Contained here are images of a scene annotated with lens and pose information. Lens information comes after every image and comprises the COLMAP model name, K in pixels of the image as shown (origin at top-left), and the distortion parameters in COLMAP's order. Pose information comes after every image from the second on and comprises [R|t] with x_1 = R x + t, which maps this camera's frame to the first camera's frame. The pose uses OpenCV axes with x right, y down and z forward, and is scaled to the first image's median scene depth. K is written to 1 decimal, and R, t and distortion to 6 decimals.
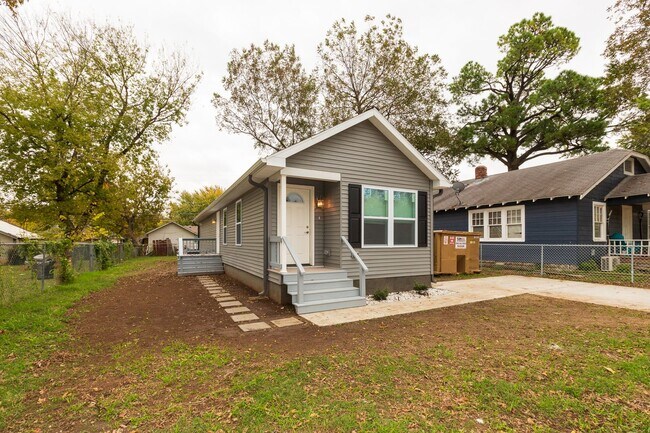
lens RADIAL K [[297.3, 0, 324.1], [0, 297.3, 236.5], [0, 0, 1]] dist [-0.000934, -0.000947]
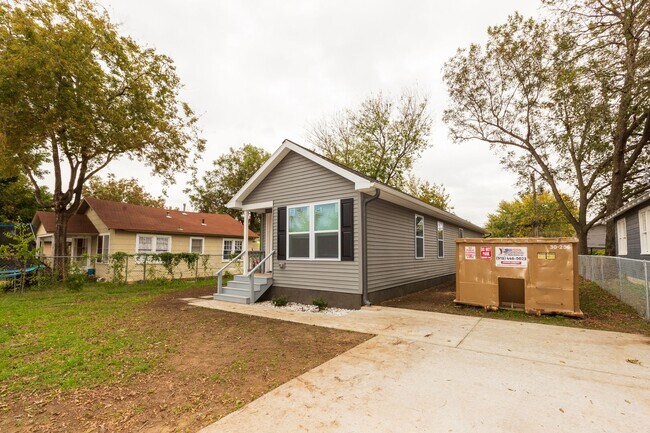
lens RADIAL K [[297.3, 0, 324.1], [0, 297.3, 236.5], [0, 0, 1]] dist [-0.000934, -0.000947]
pose [[0.446348, -0.052250, -0.893333, 0.686303], [0.013821, 0.998577, -0.051500, 0.004528], [0.894753, 0.010641, 0.446435, 0.337849]]
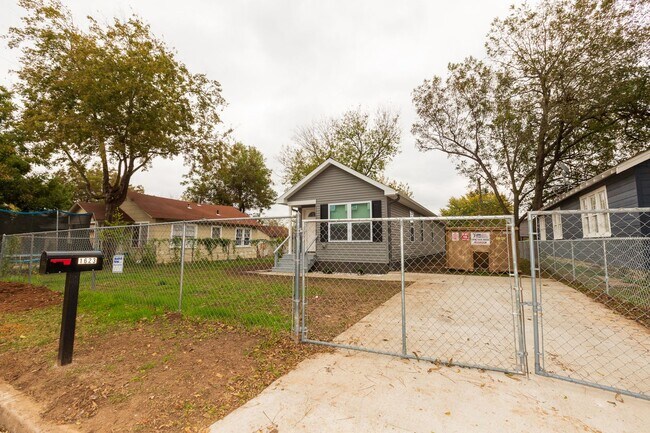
lens RADIAL K [[285.7, 0, 325.0], [0, 285.7, 216.5], [0, 0, 1]] dist [0.000640, -0.000023]
pose [[0.560723, -0.079379, -0.824190, 0.788515], [0.012217, 0.996079, -0.087622, 0.019655], [0.827913, 0.039062, 0.559494, 0.054704]]
